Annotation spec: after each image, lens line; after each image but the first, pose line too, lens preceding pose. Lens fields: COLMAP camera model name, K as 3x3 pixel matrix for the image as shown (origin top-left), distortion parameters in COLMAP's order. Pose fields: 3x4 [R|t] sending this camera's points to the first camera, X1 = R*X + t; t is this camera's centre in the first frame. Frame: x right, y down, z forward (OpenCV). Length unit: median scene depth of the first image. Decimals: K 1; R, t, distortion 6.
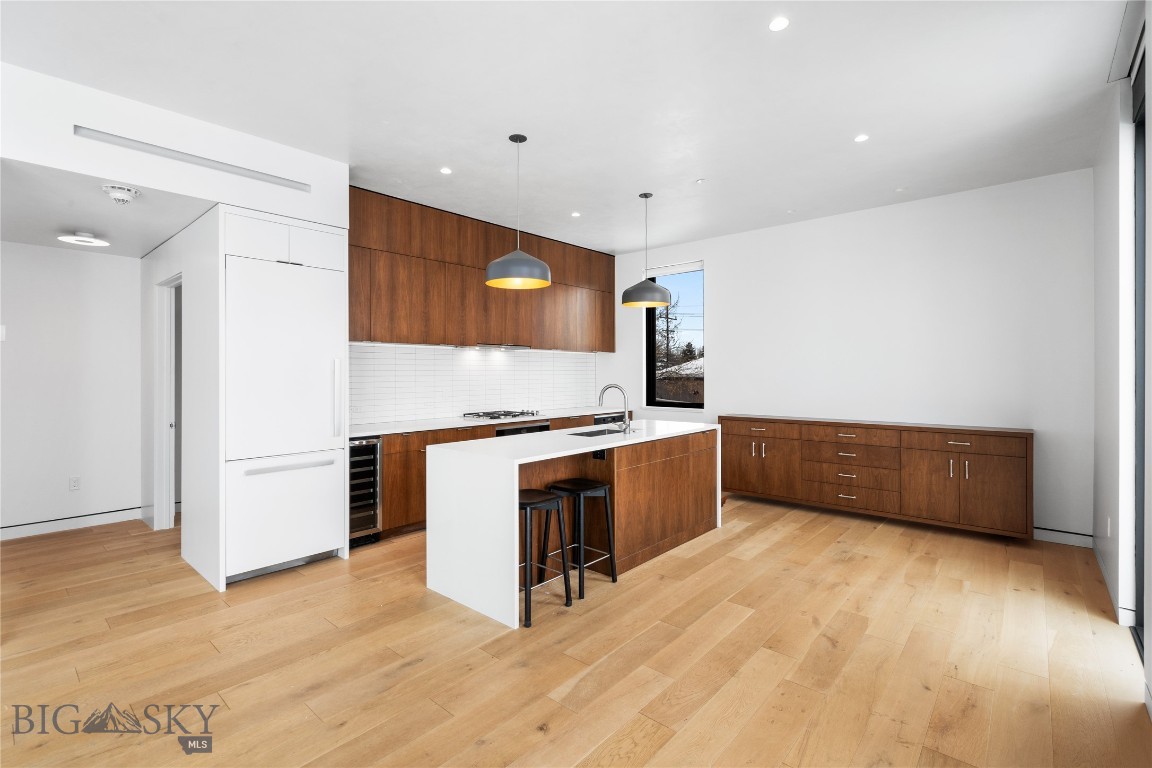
lens RADIAL K [[524.1, 0, 573.6], [0, 524.1, 372.2], [0, 0, 1]] dist [-0.002185, -0.000819]
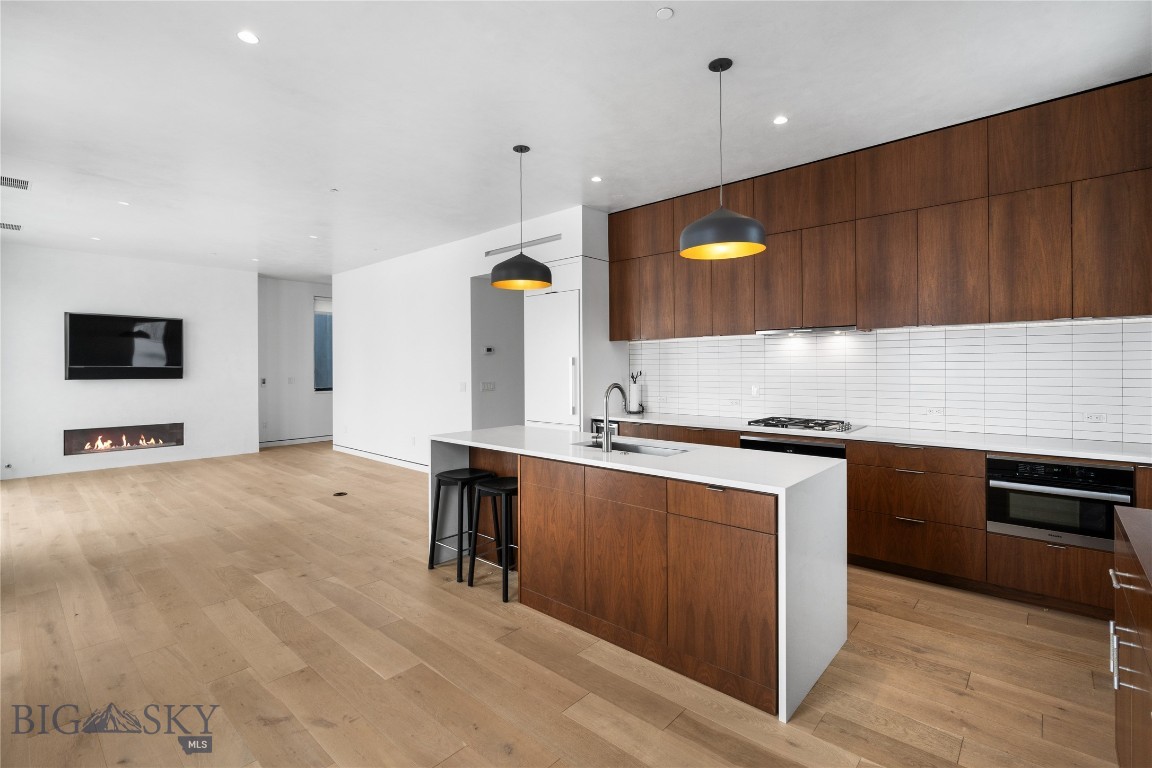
lens RADIAL K [[524.1, 0, 573.6], [0, 524.1, 372.2], [0, 0, 1]] dist [-0.002185, -0.000819]
pose [[-0.014823, 0.011732, -0.999821, 0.885246], [0.006115, 0.999914, 0.011643, -0.002325], [0.999871, -0.005941, -0.014894, 1.034276]]
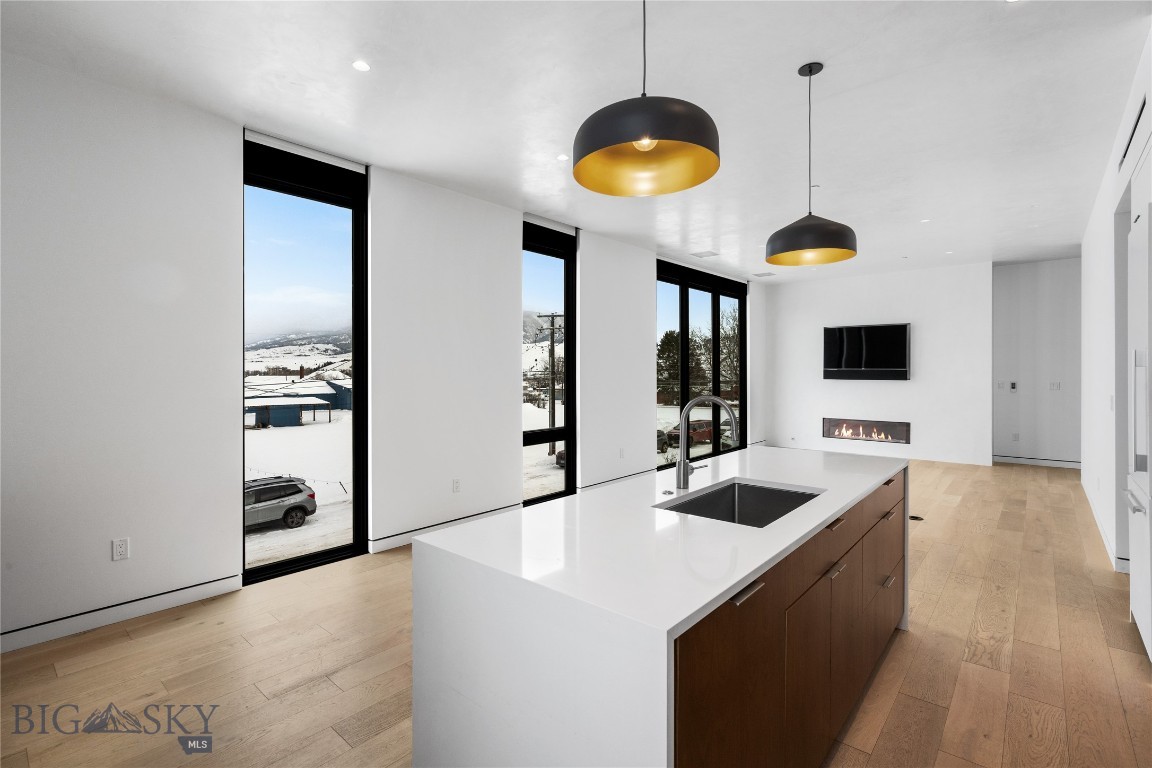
lens RADIAL K [[524.1, 0, 573.6], [0, 524.1, 372.2], [0, 0, 1]] dist [-0.002185, -0.000819]
pose [[-0.999981, 0.005144, 0.003413, 0.219067], [0.005138, 0.999985, -0.001775, 0.001252], [-0.003422, -0.001757, -0.999993, 1.624855]]
